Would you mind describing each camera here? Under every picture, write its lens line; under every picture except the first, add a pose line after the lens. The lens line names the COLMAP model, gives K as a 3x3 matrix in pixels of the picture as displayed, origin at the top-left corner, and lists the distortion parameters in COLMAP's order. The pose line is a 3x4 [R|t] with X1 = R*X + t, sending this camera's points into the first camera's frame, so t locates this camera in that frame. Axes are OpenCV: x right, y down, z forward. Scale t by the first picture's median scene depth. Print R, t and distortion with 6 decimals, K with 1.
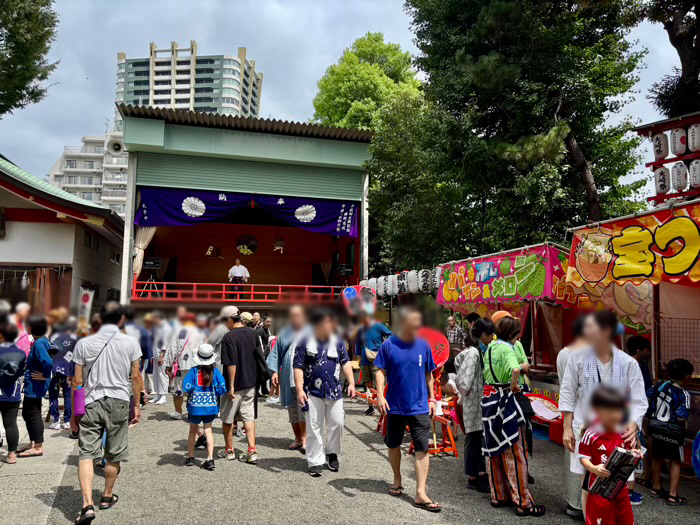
lens RADIAL K [[523.0, 0, 350.0], [0, 523.0, 262.5], [0, 0, 1]] dist [-0.012682, -0.003171]
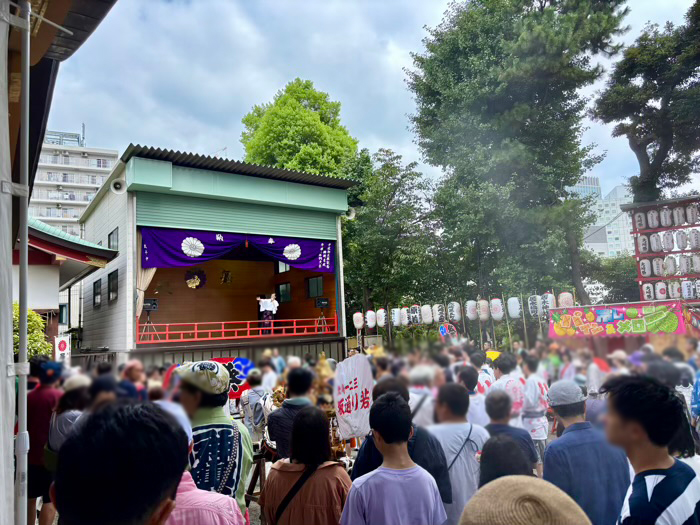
lens RADIAL K [[511.7, 0, 350.0], [0, 511.7, 262.5], [0, 0, 1]] dist [-0.038207, -0.004250]
pose [[0.931479, -0.011143, 0.363625, -0.373102], [0.021999, 0.999427, -0.025726, -0.044319], [-0.363130, 0.031963, 0.931190, -0.023522]]
